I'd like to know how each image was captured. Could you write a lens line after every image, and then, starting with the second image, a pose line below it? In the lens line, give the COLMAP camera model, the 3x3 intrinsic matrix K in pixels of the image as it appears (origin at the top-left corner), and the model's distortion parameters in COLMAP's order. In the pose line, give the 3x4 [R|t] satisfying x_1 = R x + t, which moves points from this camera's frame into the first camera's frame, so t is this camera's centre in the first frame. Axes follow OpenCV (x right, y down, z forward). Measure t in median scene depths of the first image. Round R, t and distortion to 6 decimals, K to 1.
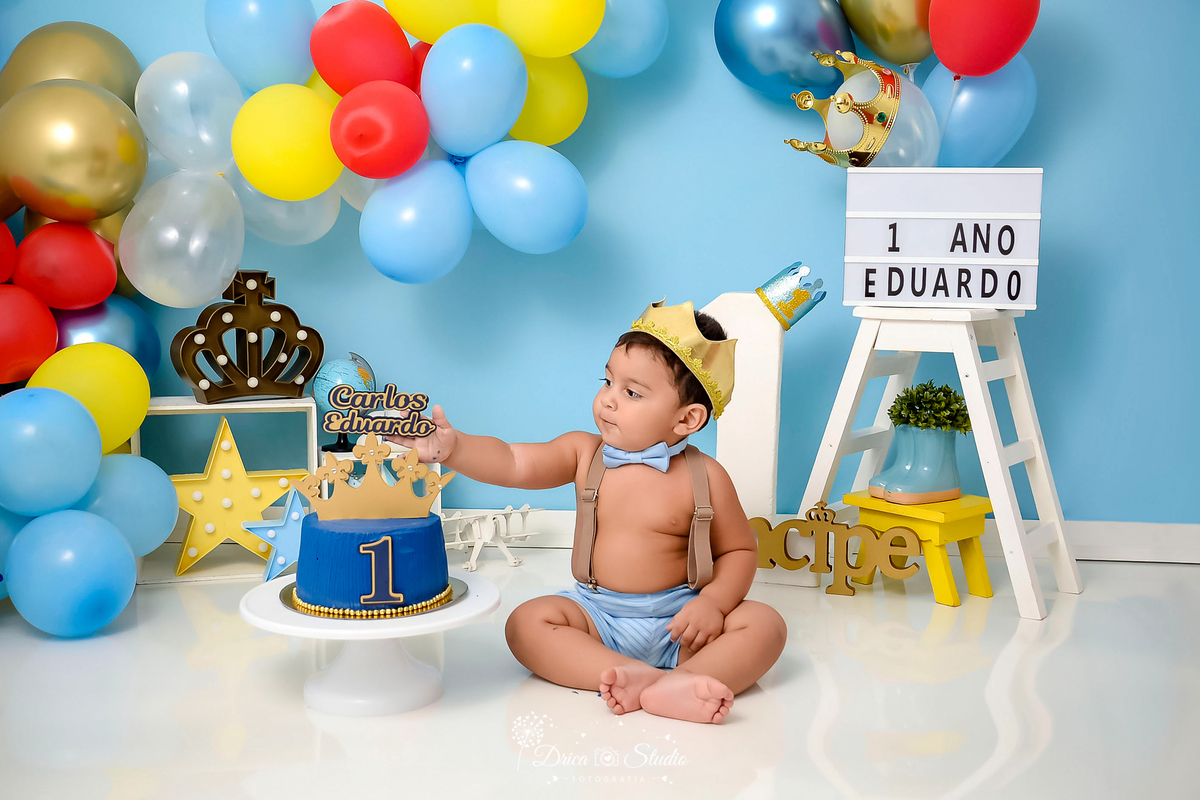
lens RADIAL K [[1308.7, 0, 616.0], [0, 1308.7, 401.3], [0, 0, 1]] dist [0.018075, 0.000000]
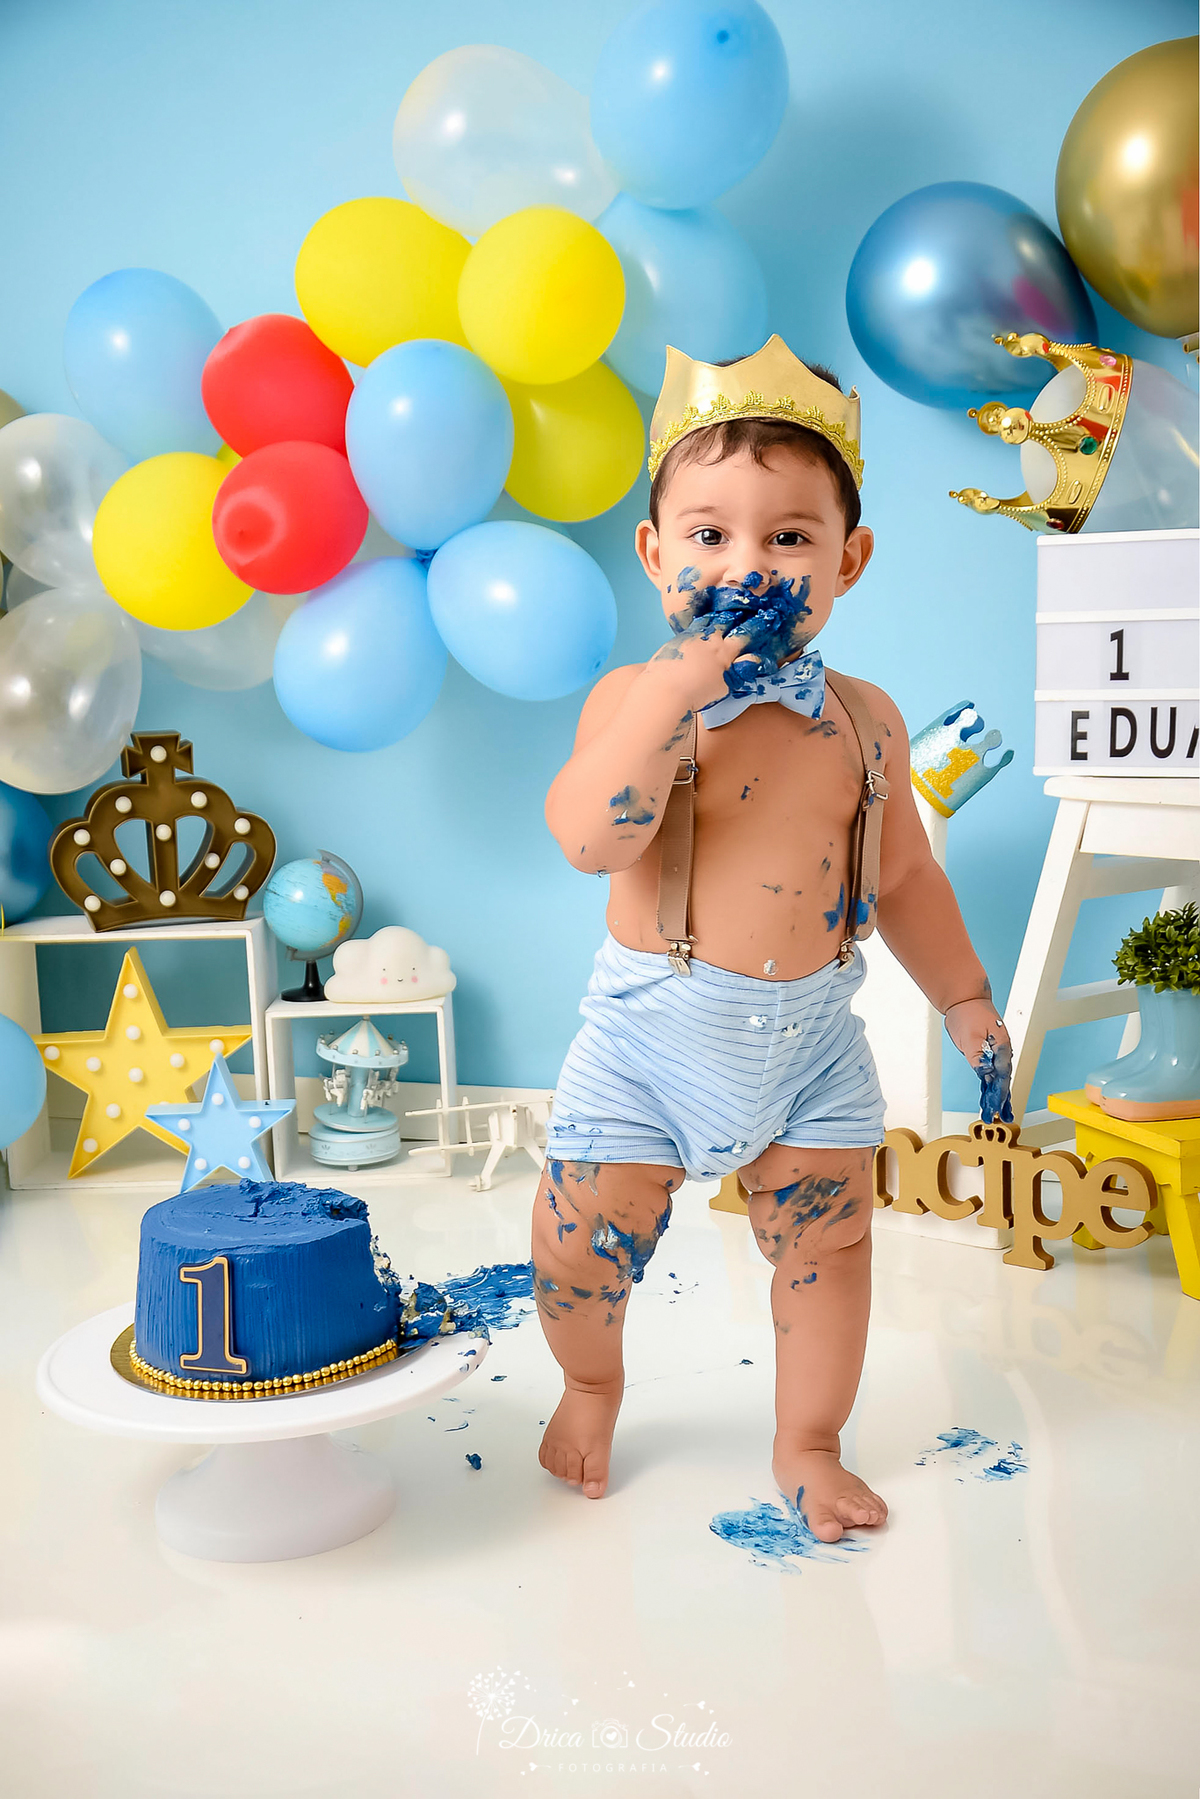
lens RADIAL K [[2052.0, 0, 591.4], [0, 2052.0, 939.9], [0, 0, 1]] dist [0.043707, 0.000000]
pose [[0.949419, 0.010030, -0.313852, 0.268833], [0.005289, 0.998837, 0.047919, -0.043971], [0.313967, -0.047155, 0.948262, 0.066846]]
